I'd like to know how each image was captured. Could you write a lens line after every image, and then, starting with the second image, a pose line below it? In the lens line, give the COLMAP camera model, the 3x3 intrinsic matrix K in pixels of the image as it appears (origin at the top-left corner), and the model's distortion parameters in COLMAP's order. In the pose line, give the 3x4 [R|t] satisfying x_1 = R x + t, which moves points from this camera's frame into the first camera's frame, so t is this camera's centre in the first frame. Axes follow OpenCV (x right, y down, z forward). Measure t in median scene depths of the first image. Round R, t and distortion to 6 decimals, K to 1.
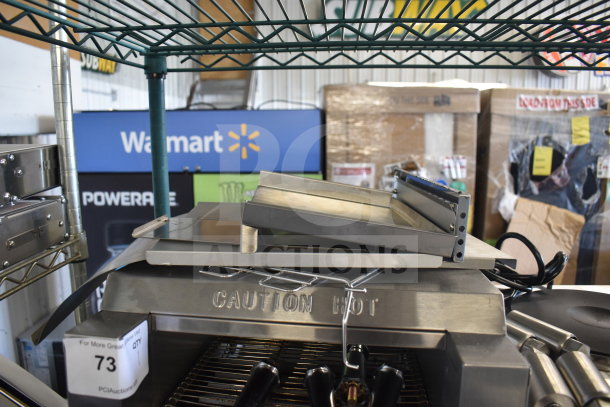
lens RADIAL K [[478.4, 0, 305.0], [0, 478.4, 203.5], [0, 0, 1]] dist [-0.098317, 0.008821]
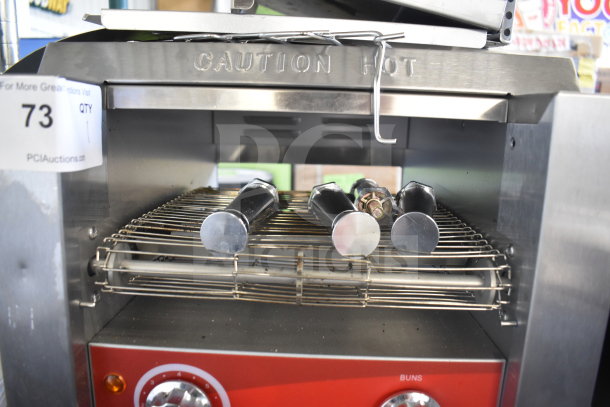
lens RADIAL K [[473.8, 0, 305.0], [0, 473.8, 203.5], [0, 0, 1]] dist [-0.089938, -0.000283]
pose [[0.996155, -0.000555, 0.087602, -0.018658], [-0.004404, 0.998399, 0.056397, 0.080948], [-0.087493, -0.056566, 0.994558, 0.055338]]
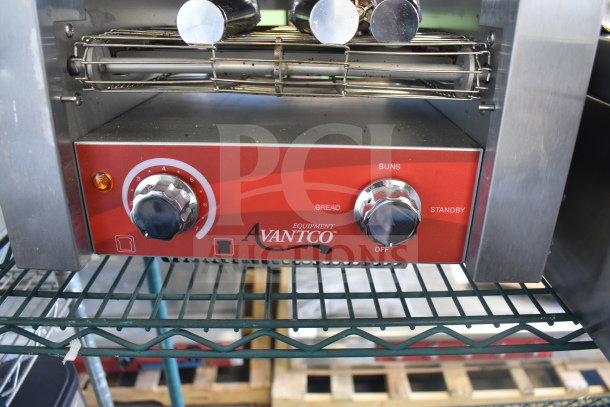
lens RADIAL K [[478.4, 0, 305.0], [0, 478.4, 203.5], [0, 0, 1]] dist [-0.098317, 0.008821]
pose [[0.995830, -0.036124, 0.083768, -0.013008], [0.011930, 0.961939, 0.273004, 0.113266], [-0.090442, -0.270866, 0.958359, 0.047015]]
